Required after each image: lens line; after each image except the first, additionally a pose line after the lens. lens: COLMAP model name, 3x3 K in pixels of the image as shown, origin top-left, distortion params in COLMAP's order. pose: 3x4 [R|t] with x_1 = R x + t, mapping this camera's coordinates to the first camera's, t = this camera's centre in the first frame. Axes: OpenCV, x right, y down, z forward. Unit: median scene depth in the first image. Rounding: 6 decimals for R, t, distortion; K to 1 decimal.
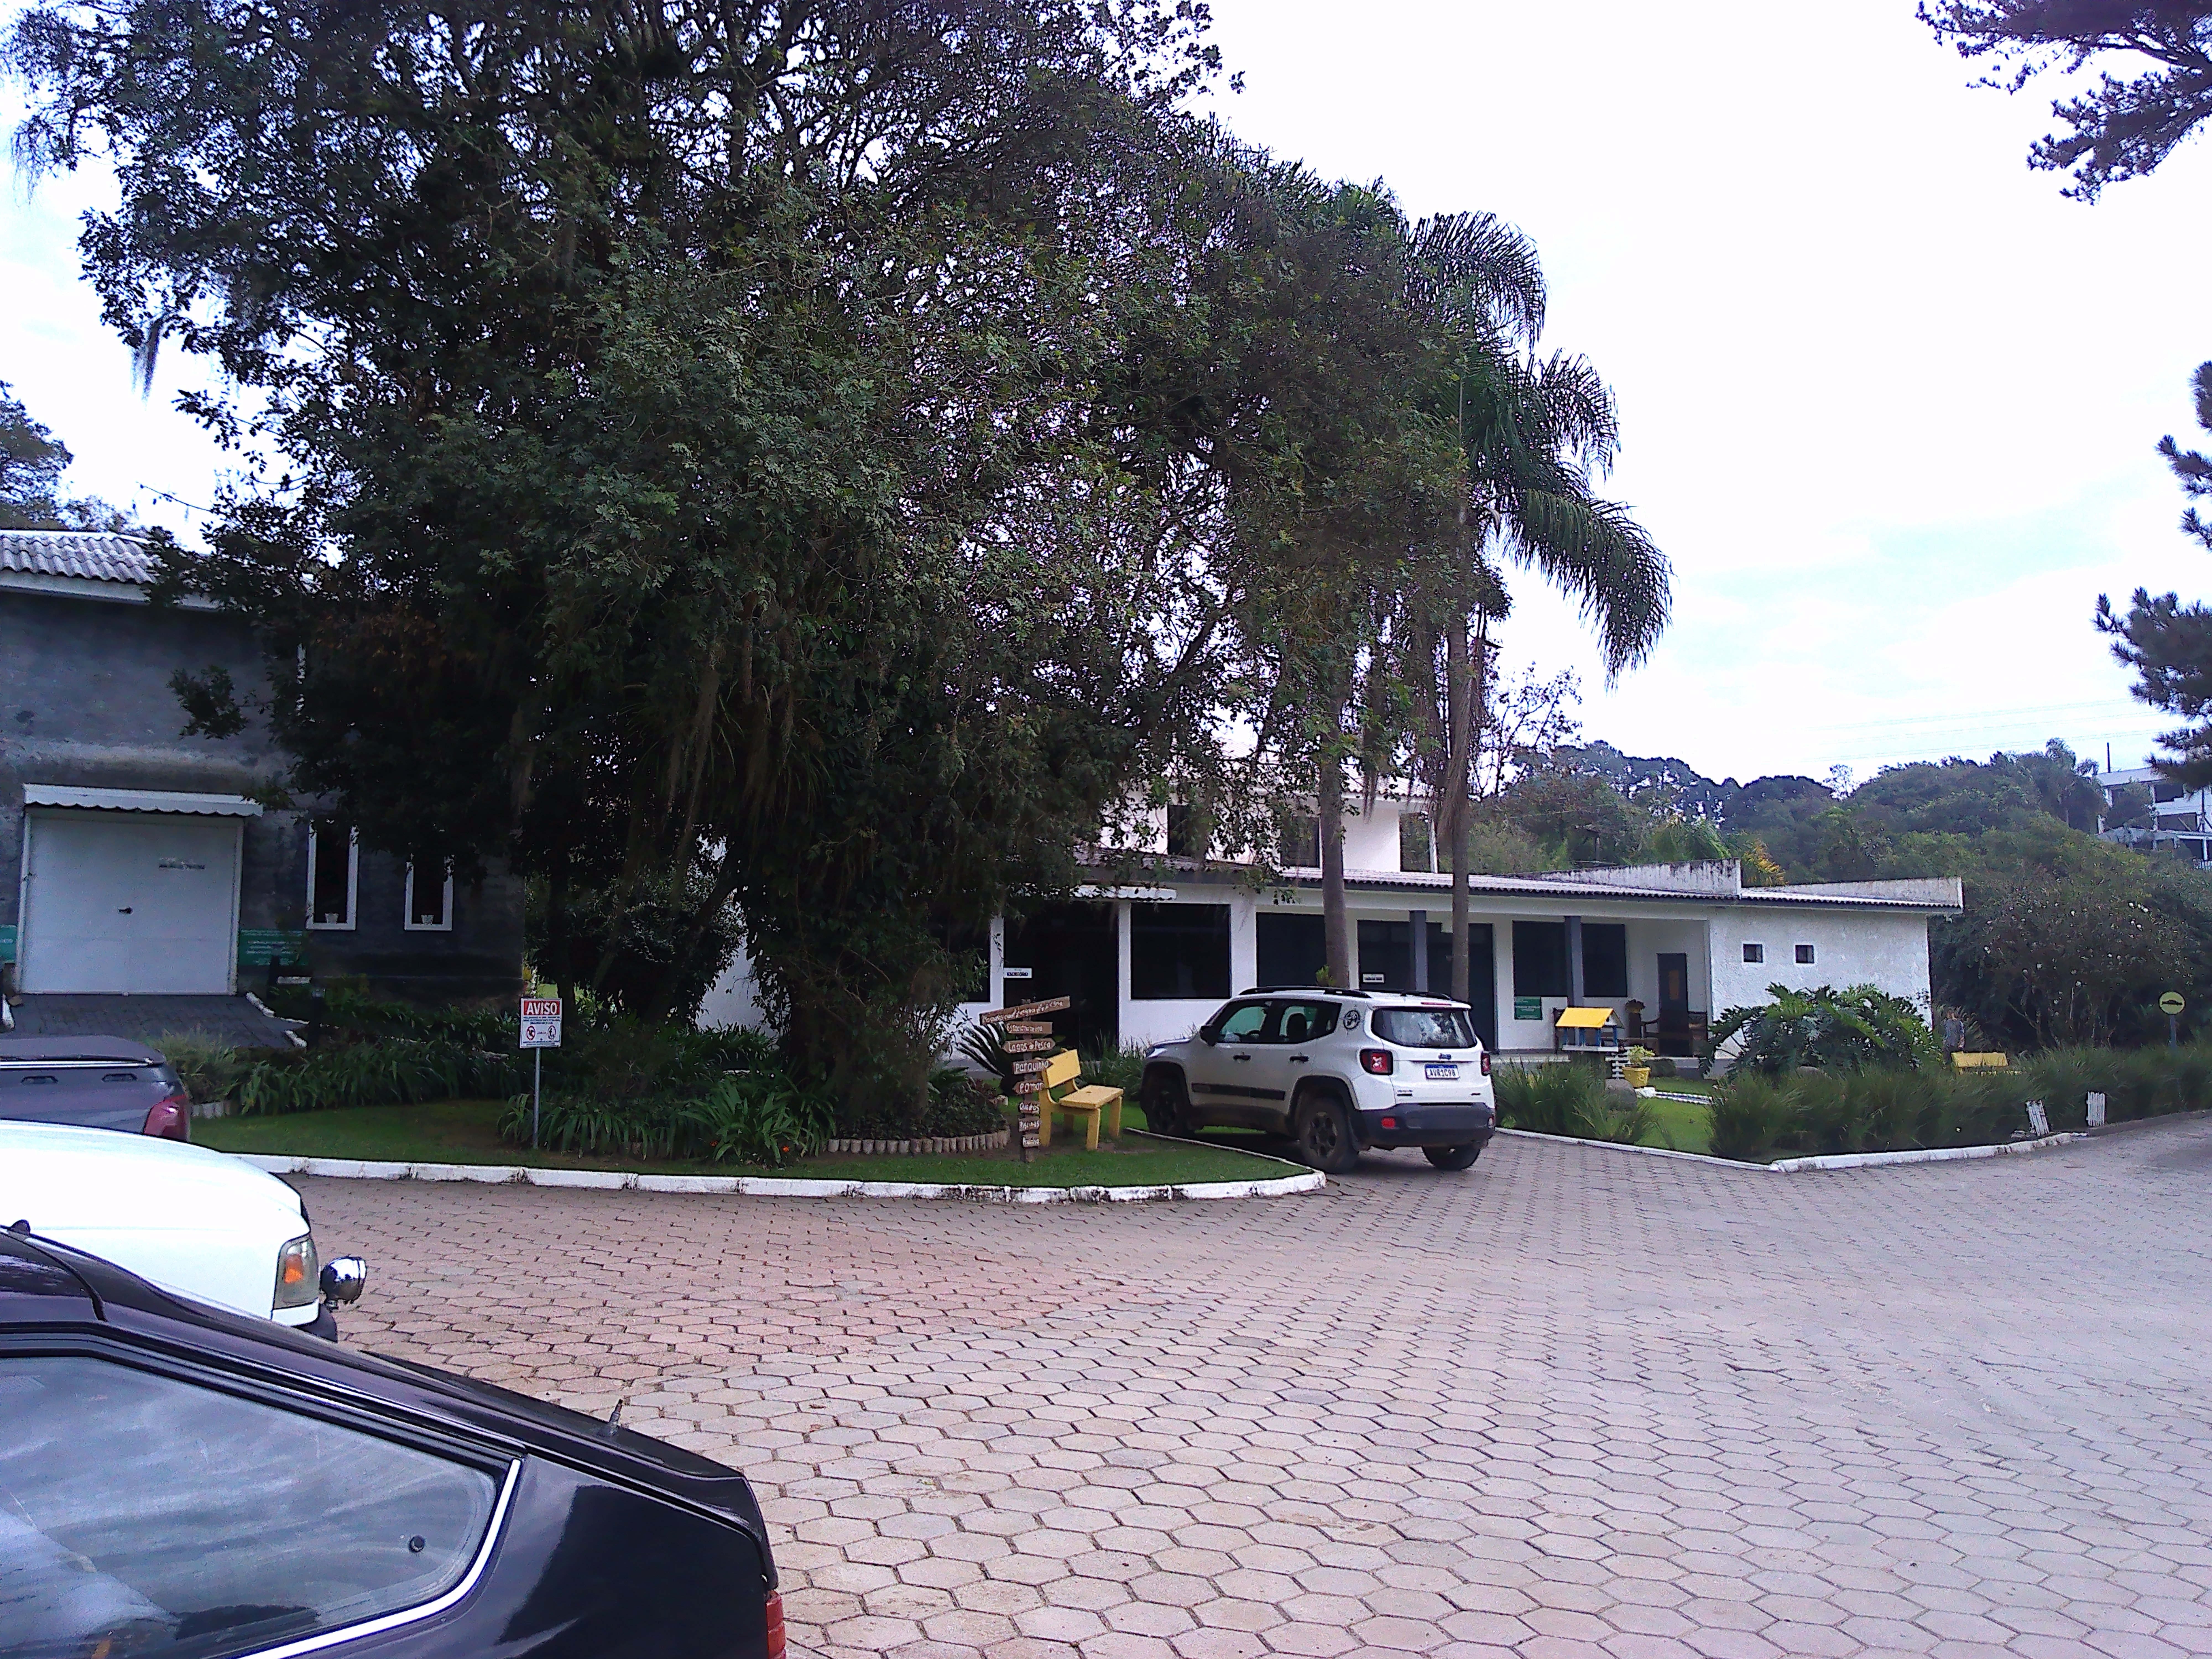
lens RADIAL K [[1762.0, 0, 1092.5], [0, 1762.0, 831.6], [0, 0, 1]] dist [0.075038, -0.194634]
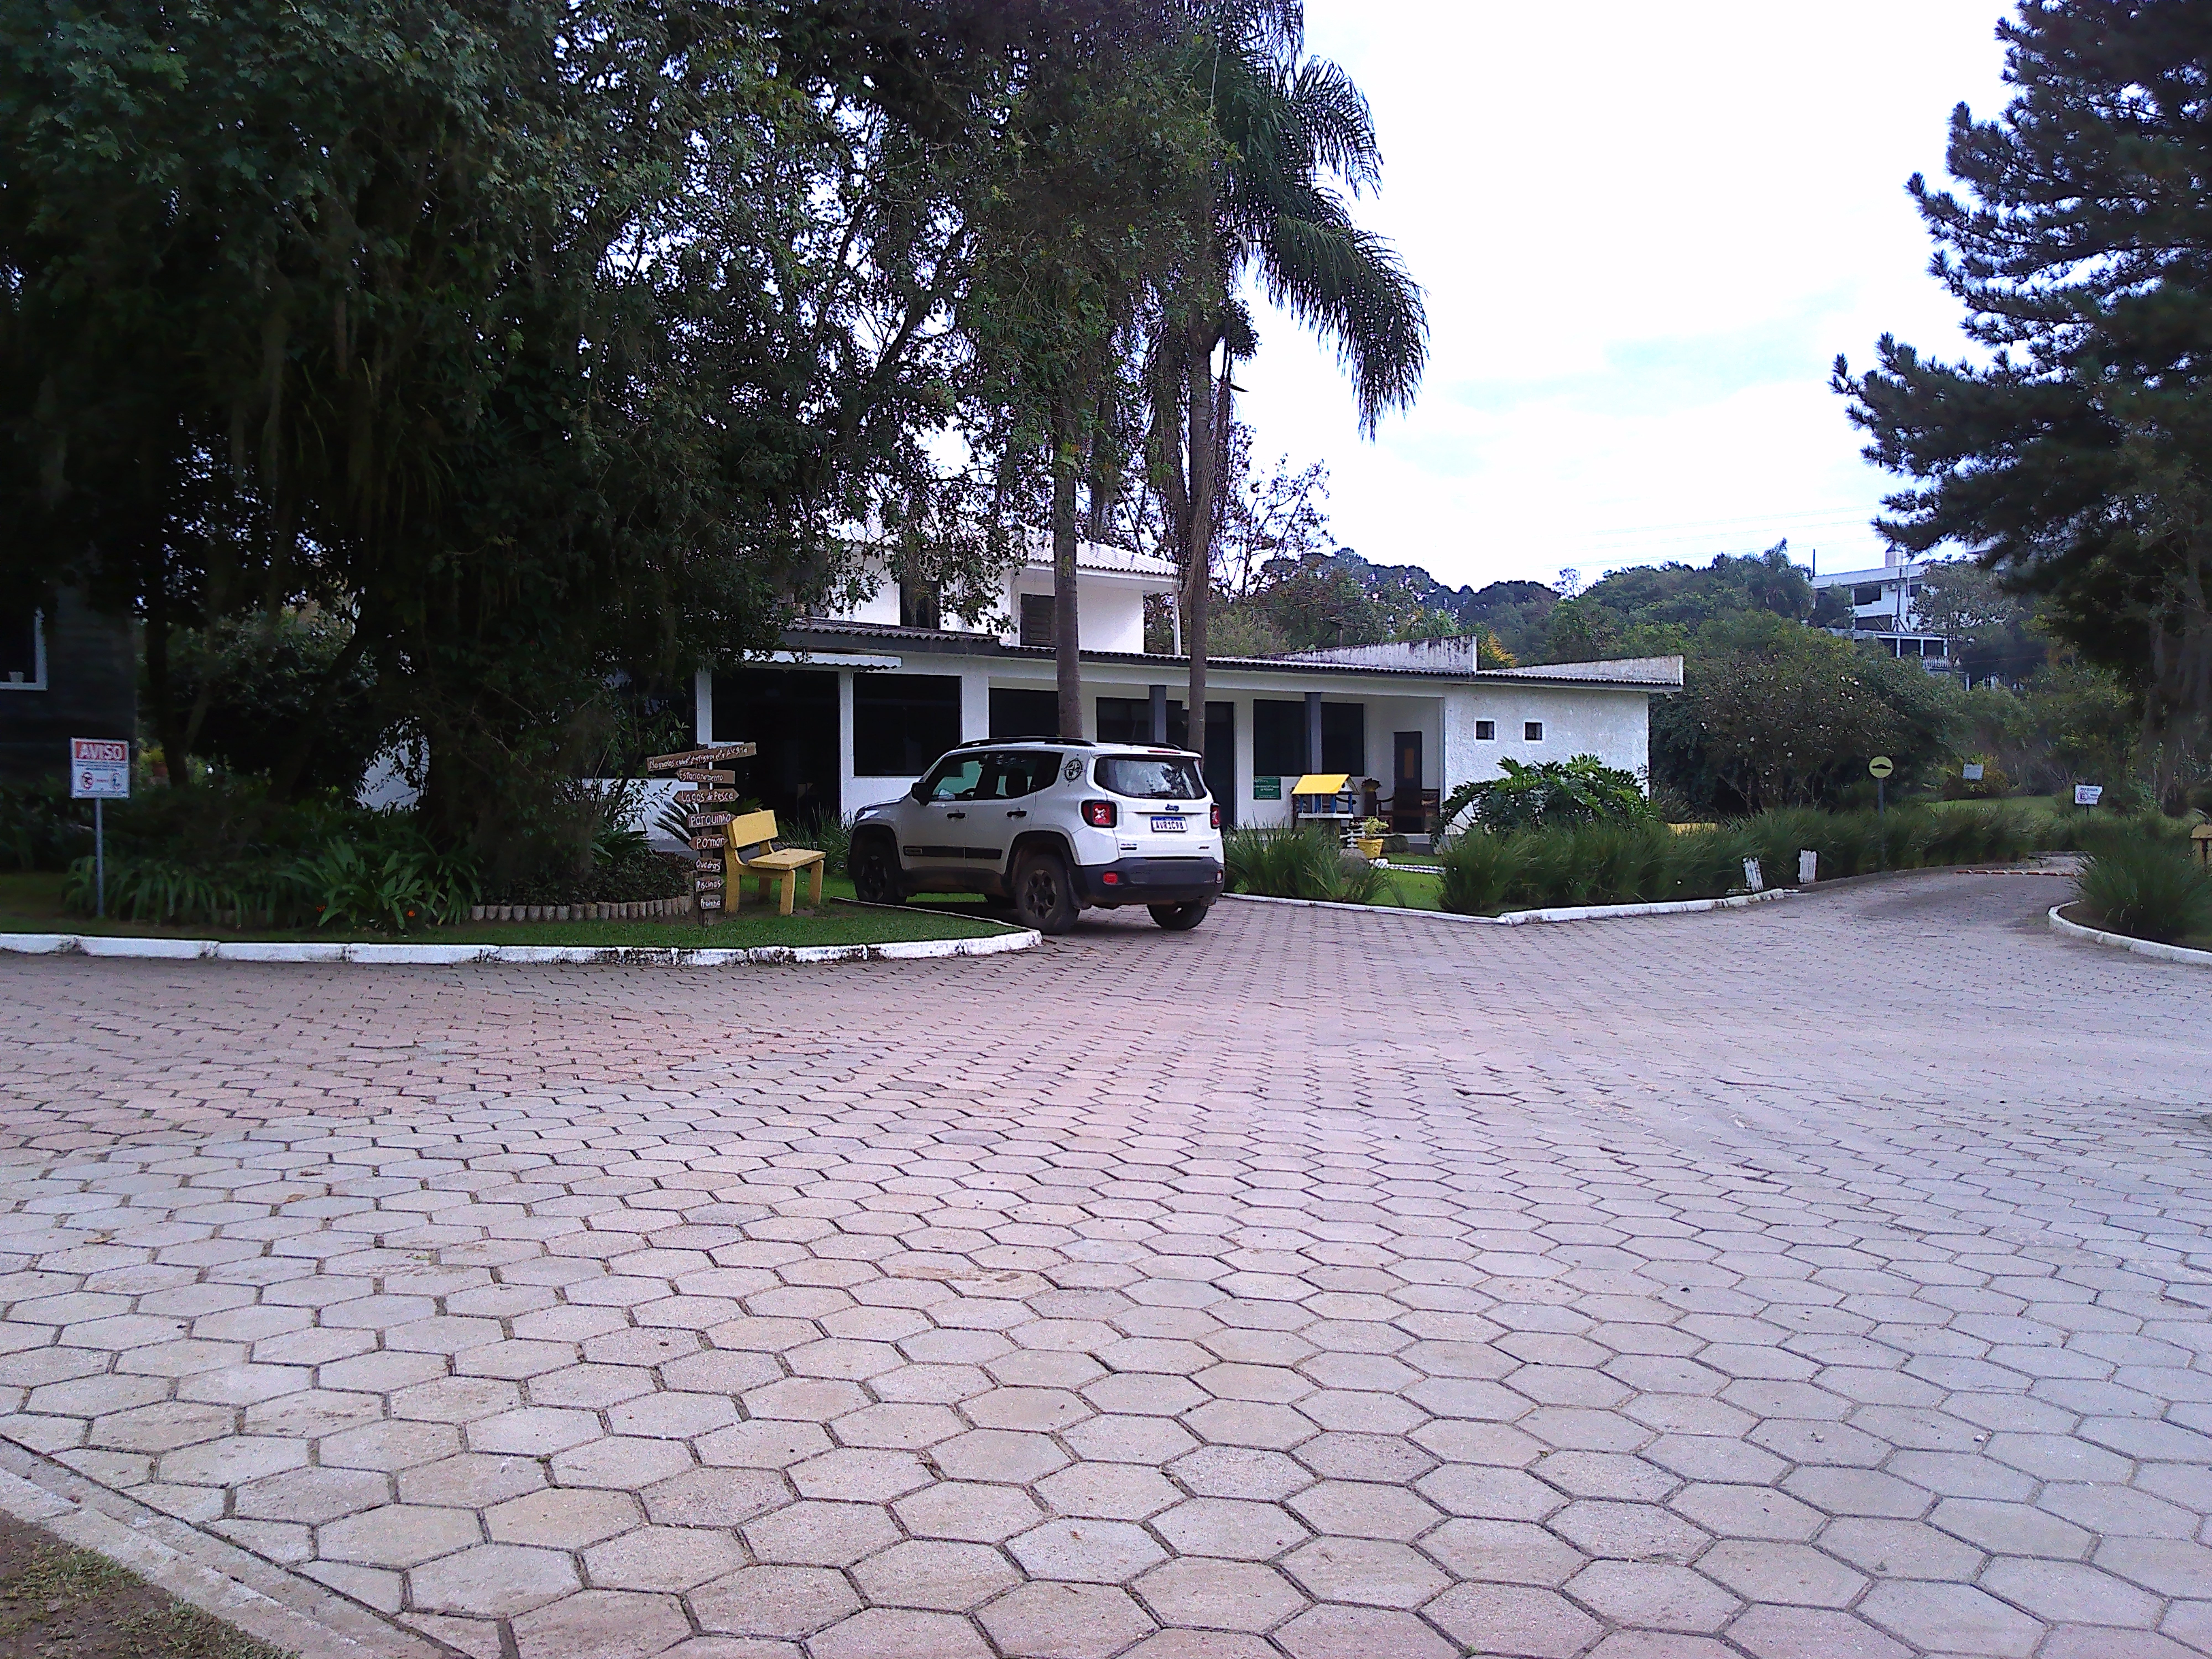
lens RADIAL K [[1681.5, 0, 1197.4], [0, 1681.5, 902.2], [0, 0, 1]] dist [0.032951, -0.075821]
pose [[0.981552, -0.009798, 0.190944, 0.043017], [-0.015740, 0.991155, 0.131774, 0.059455], [-0.190546, -0.132349, 0.972716, 0.132193]]
